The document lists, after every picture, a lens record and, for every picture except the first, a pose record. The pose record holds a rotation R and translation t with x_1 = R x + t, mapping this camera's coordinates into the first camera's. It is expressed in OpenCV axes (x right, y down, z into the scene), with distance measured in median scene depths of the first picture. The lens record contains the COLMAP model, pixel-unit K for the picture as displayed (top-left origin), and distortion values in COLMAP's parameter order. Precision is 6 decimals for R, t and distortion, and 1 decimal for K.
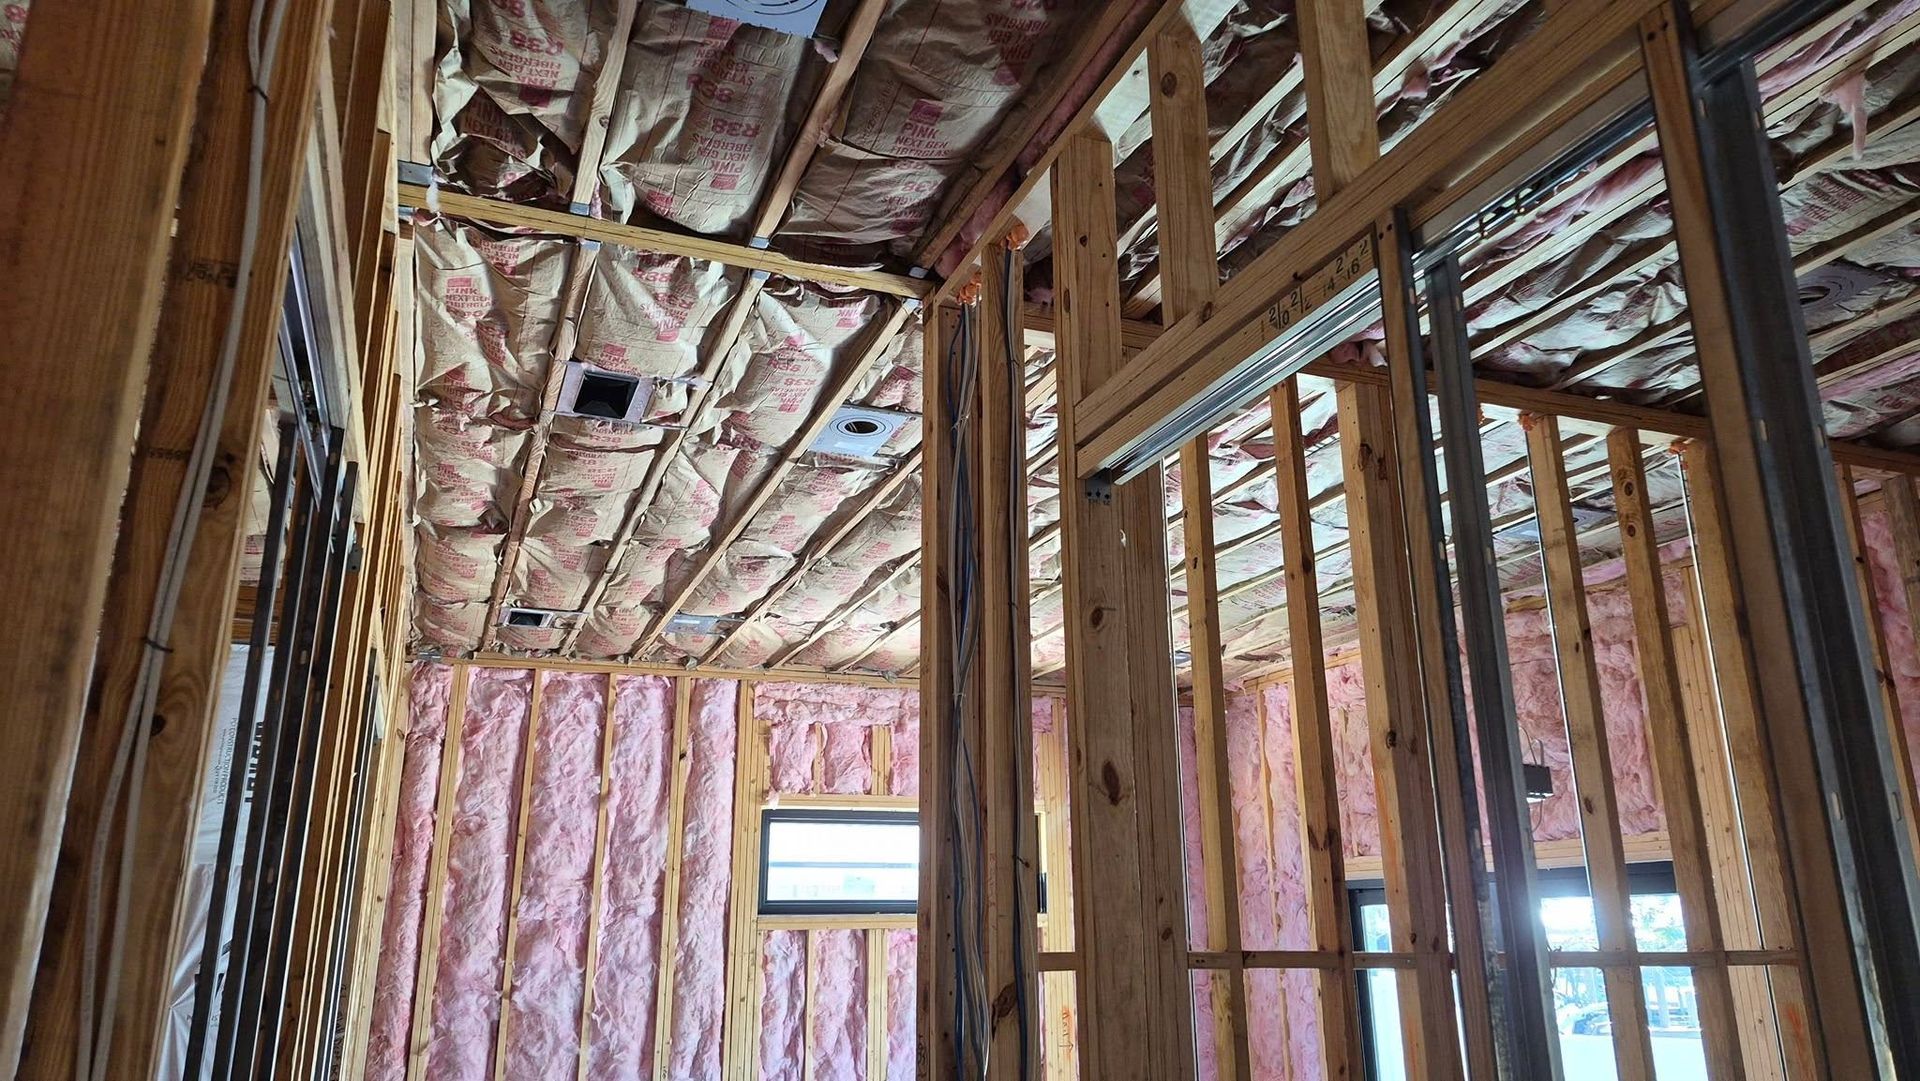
lens RADIAL K [[1300.5, 0, 954.4], [0, 1300.5, 544.9], [0, 0, 1]] dist [0.082716, -0.088295]
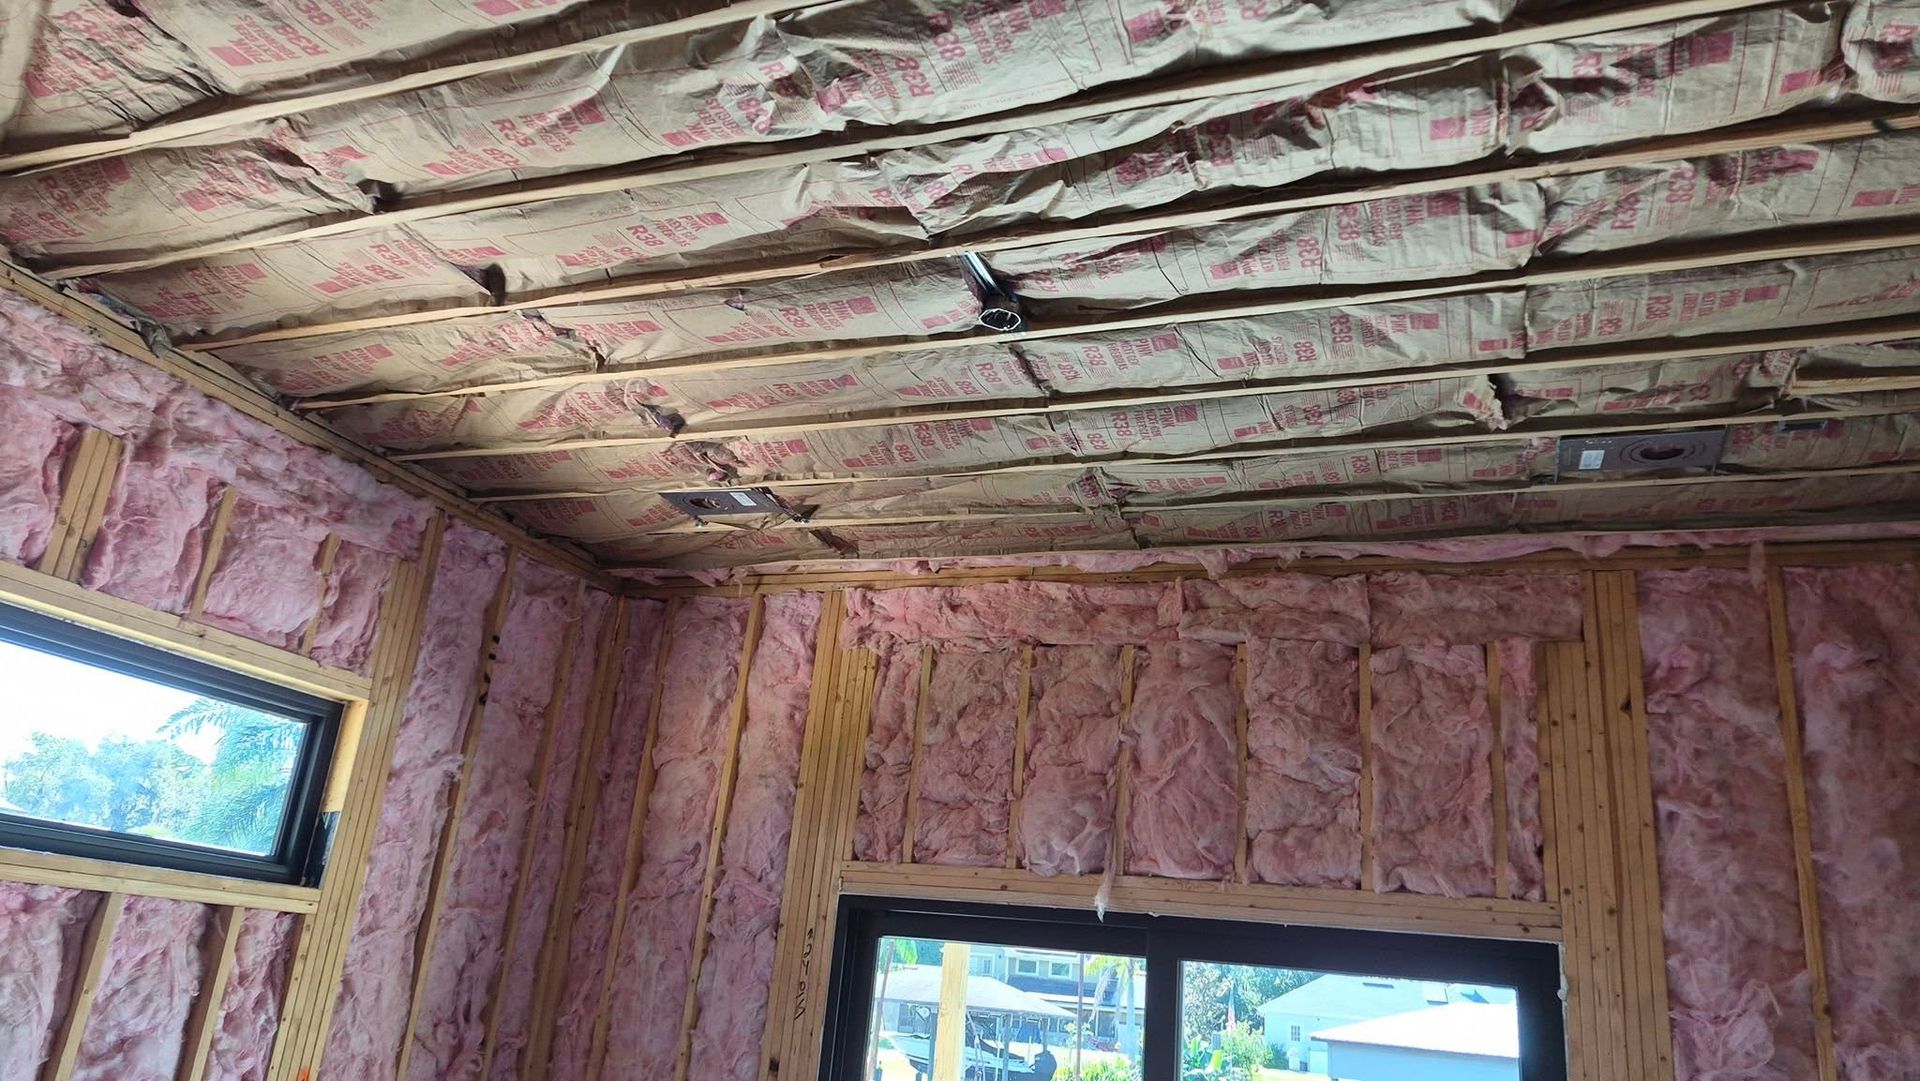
lens RADIAL K [[1300.5, 0, 954.4], [0, 1300.5, 544.9], [0, 0, 1]] dist [0.082716, -0.088295]
pose [[0.672891, 0.303650, 0.674547, -0.163242], [-0.299589, 0.945603, -0.126813, 0.153491], [-0.676361, -0.116756, 0.727258, 0.497080]]
